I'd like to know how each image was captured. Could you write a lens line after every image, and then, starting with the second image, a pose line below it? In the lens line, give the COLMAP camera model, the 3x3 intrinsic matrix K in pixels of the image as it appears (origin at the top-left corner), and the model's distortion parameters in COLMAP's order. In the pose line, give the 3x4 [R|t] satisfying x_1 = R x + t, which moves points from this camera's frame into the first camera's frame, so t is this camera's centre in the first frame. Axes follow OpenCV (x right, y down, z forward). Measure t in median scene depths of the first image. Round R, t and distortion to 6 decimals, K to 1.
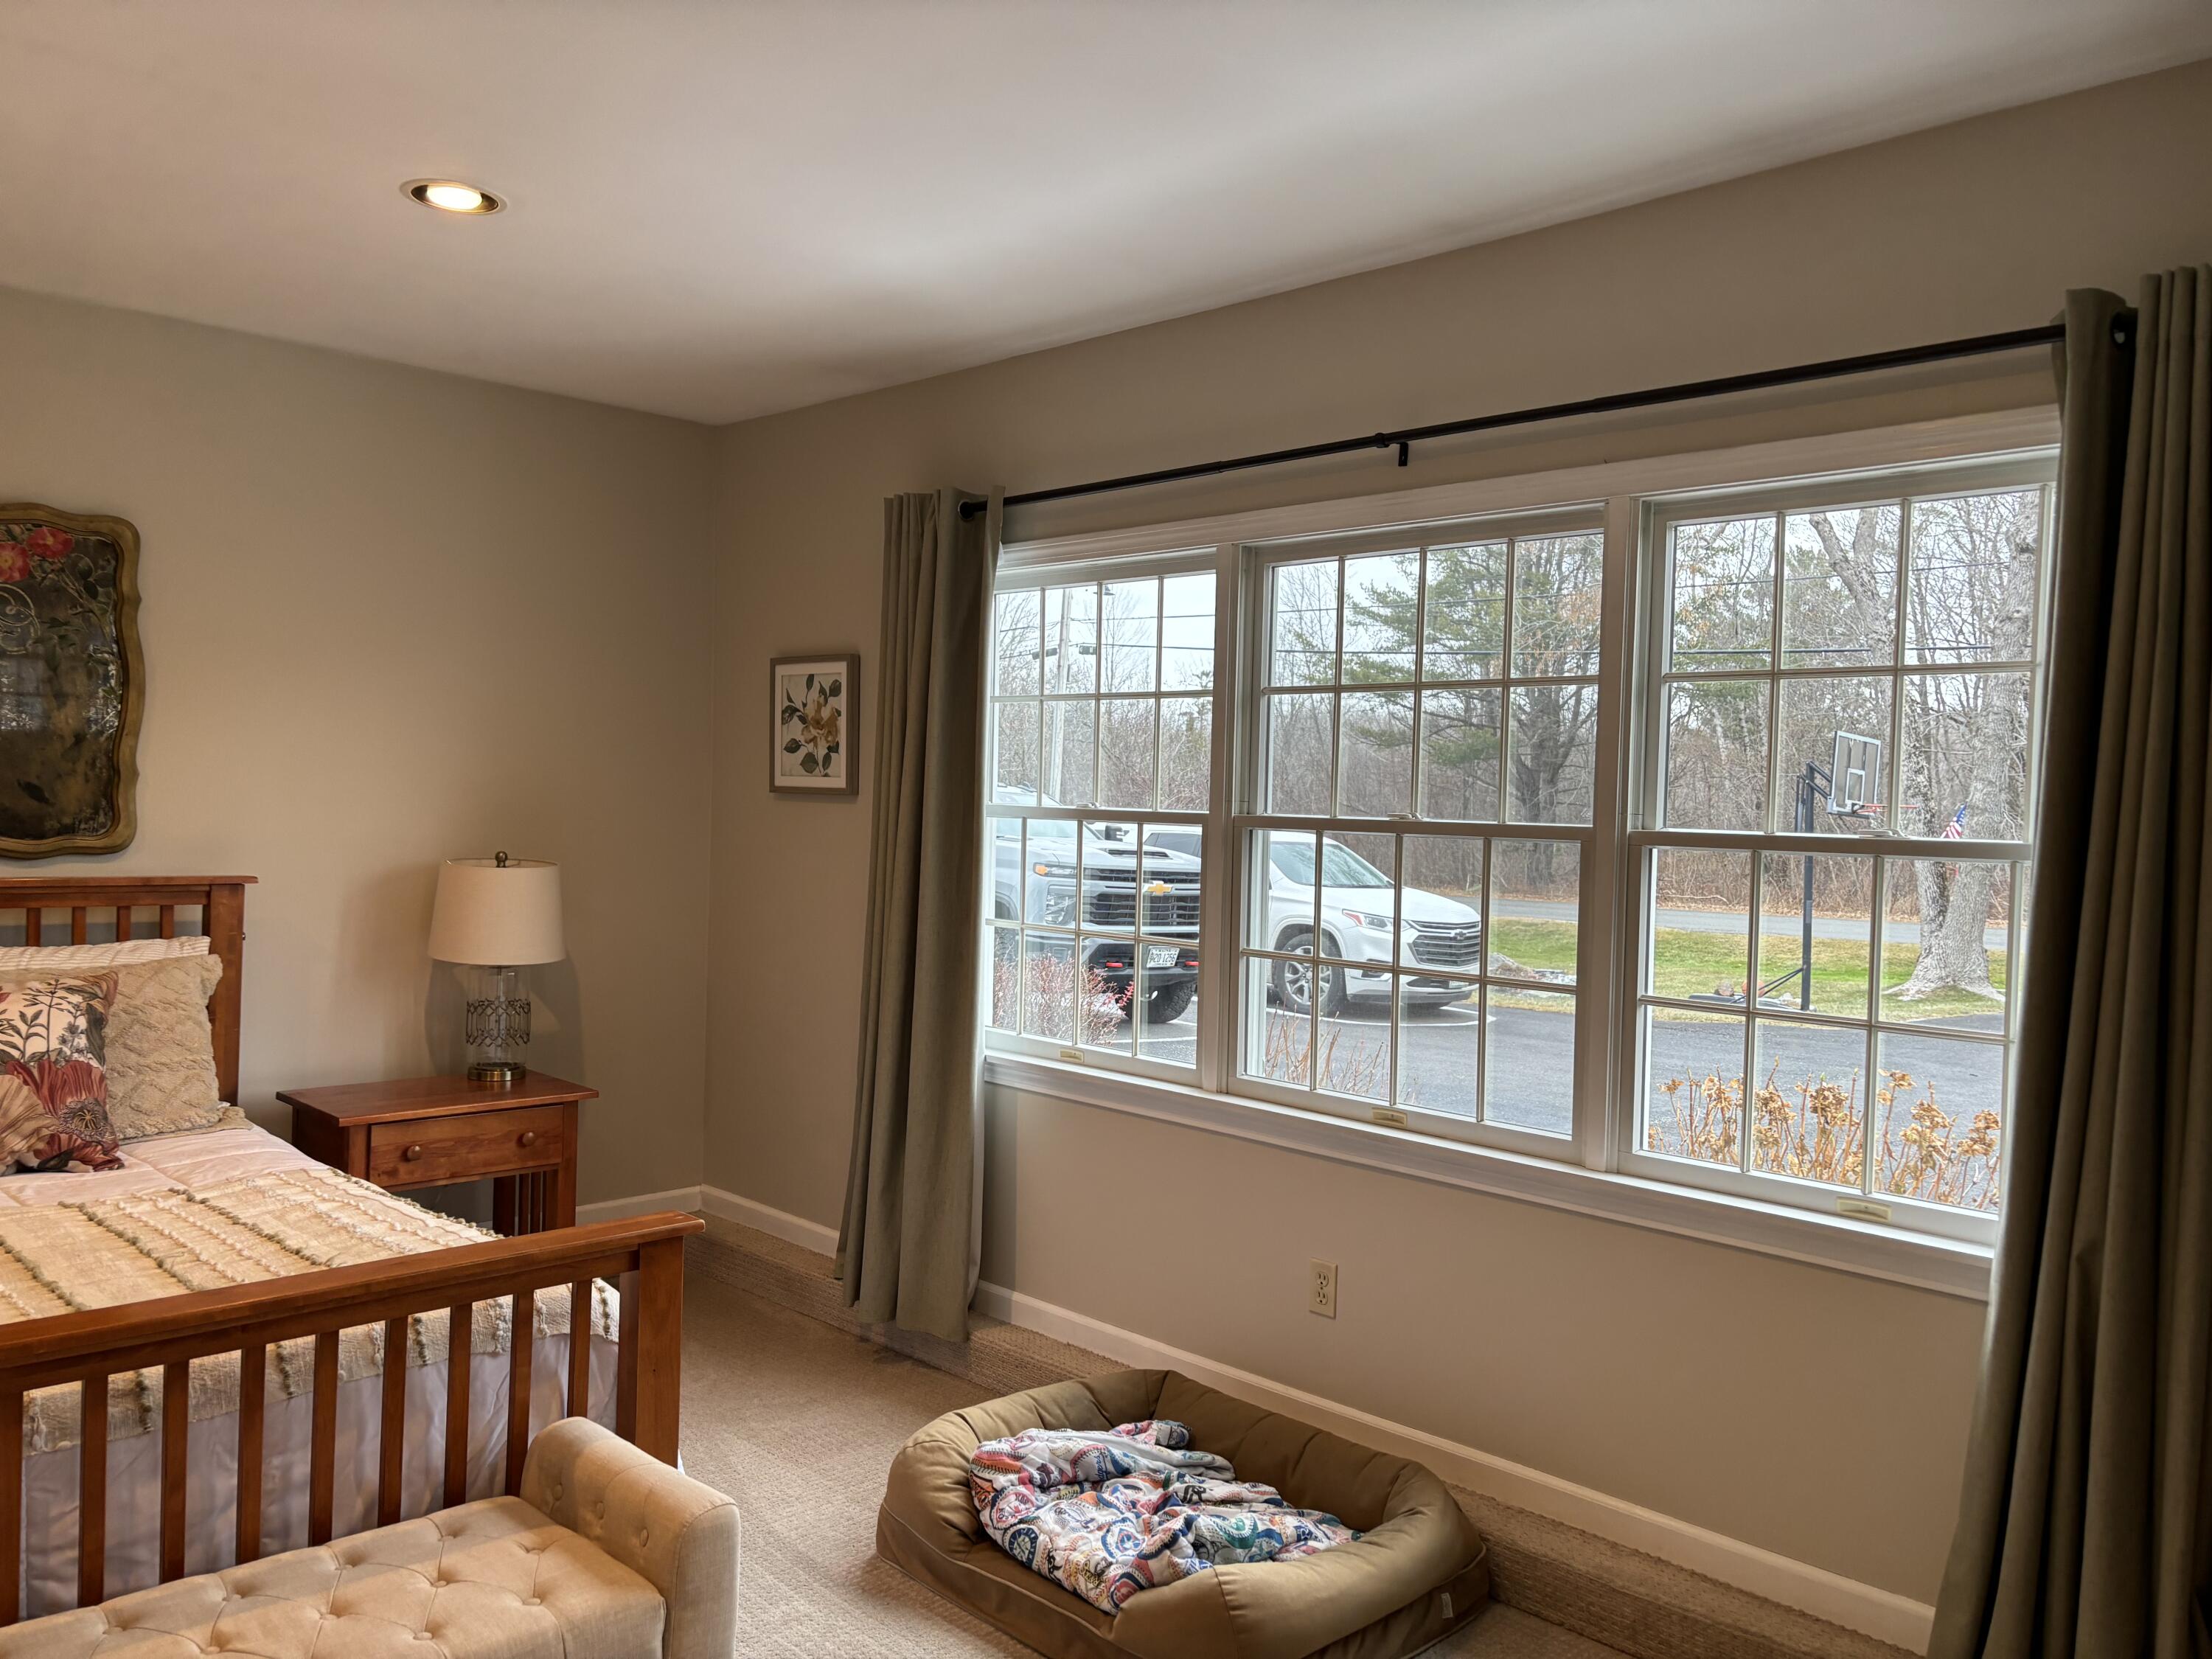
lens RADIAL K [[1671.9, 0, 1120.8], [0, 1671.9, 839.7], [0, 0, 1]] dist [0.056847, -0.065478]
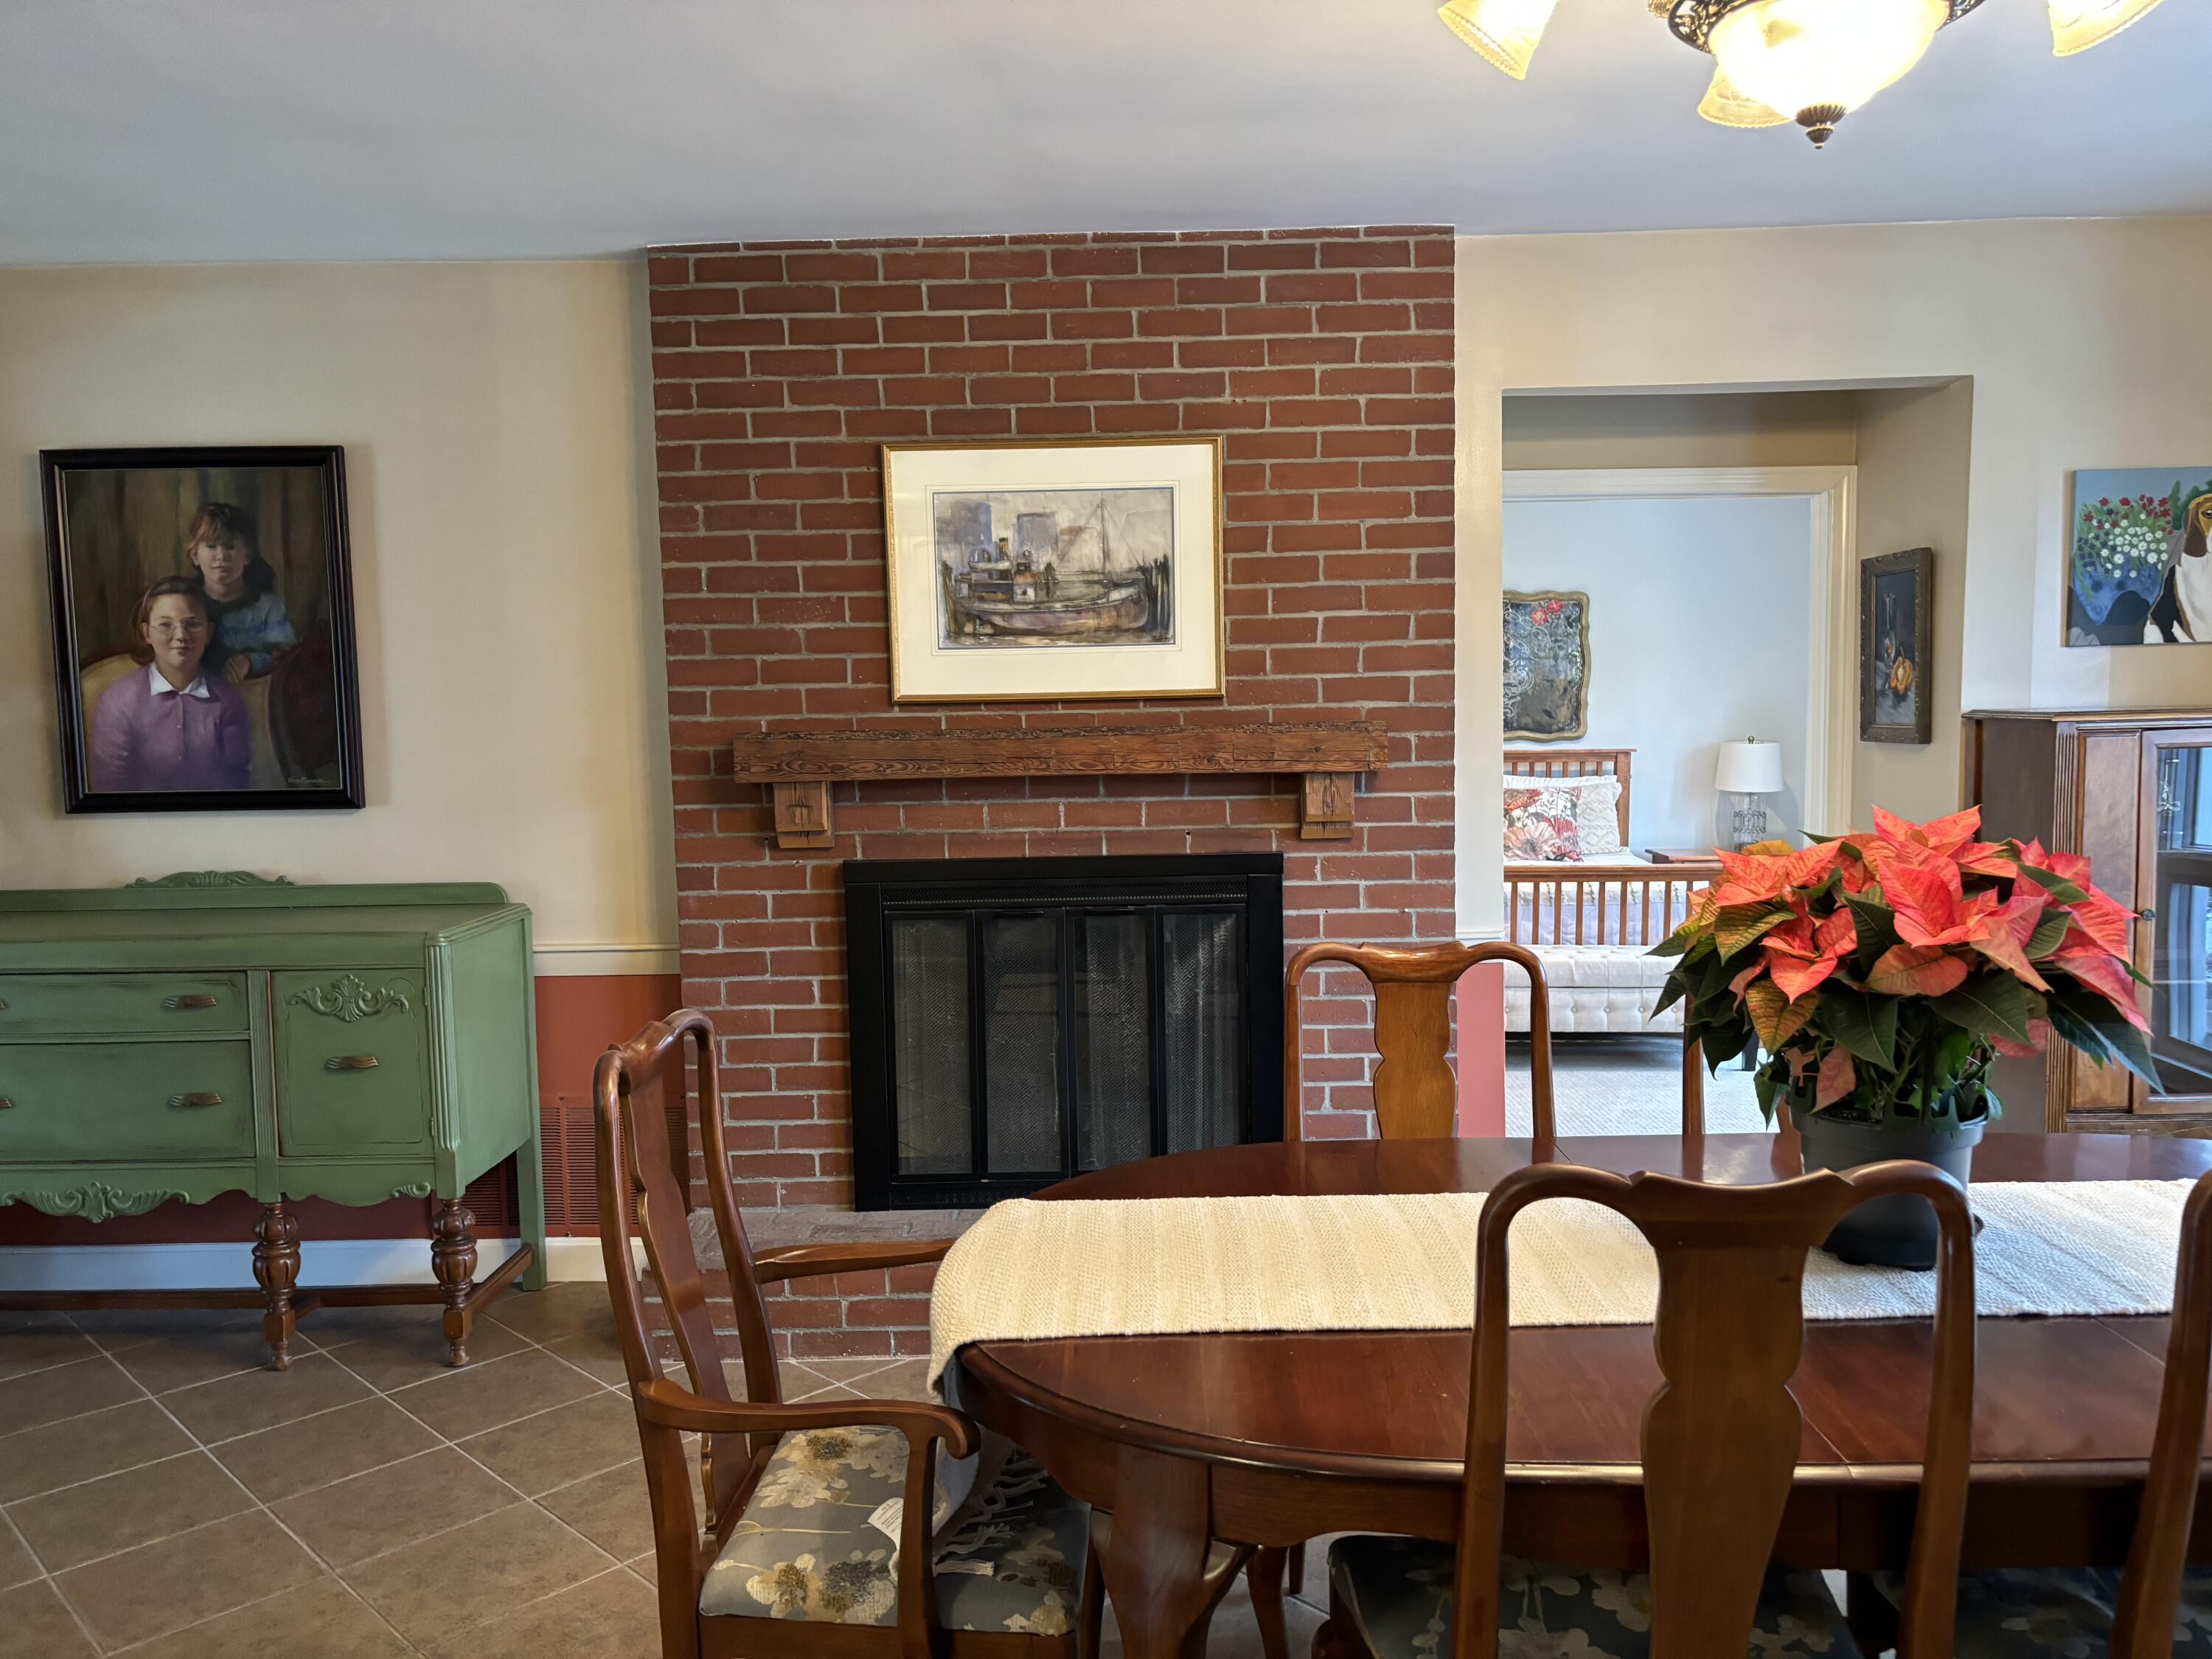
lens RADIAL K [[1671.9, 0, 1106.9], [0, 1671.9, 842.5], [0, 0, 1]] dist [0.056847, -0.065478]
pose [[0.697039, 0.025875, -0.716566, 0.611158], [0.013927, 0.998672, 0.049609, 0.026776], [0.716898, -0.044559, 0.695752, -1.079331]]
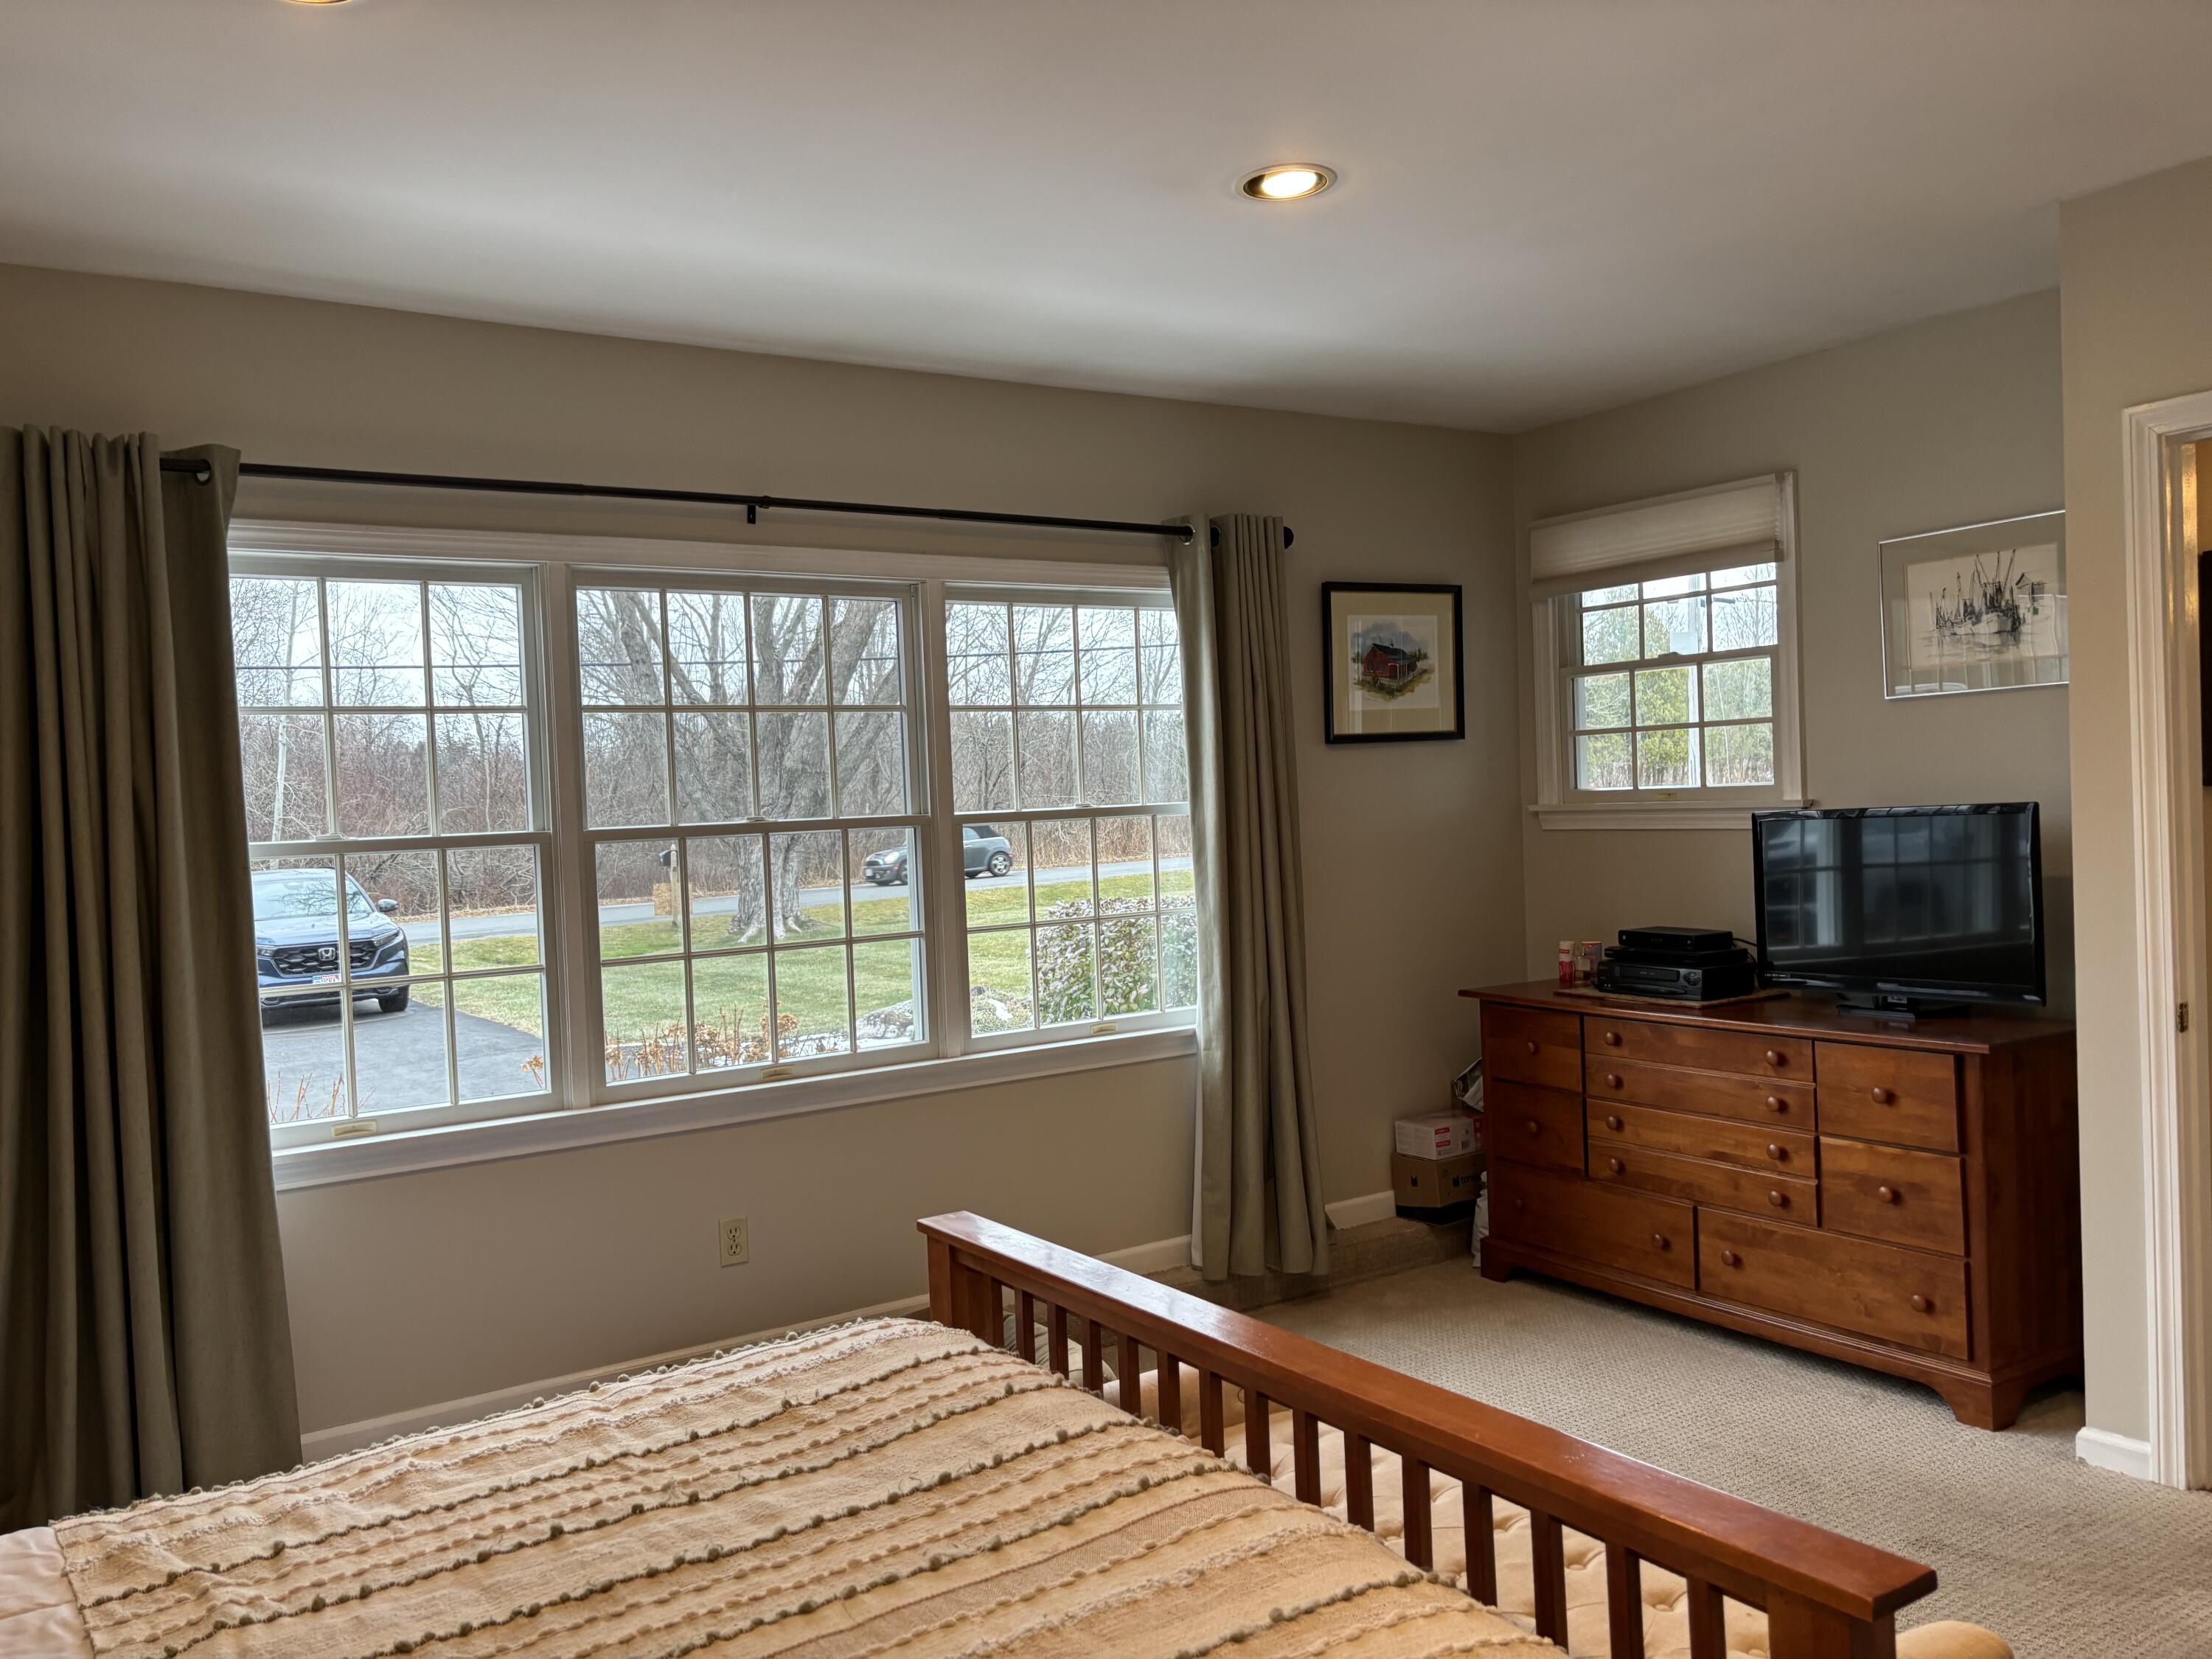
lens RADIAL K [[1671.9, 0, 1102.7], [0, 1671.9, 848.6], [0, 0, 1]] dist [0.056847, -0.065478]
pose [[0.192398, -0.061952, 0.979359, -0.855784], [0.075685, 0.995969, 0.048134, -0.028795], [-0.978394, 0.064861, 0.196311, 0.481440]]
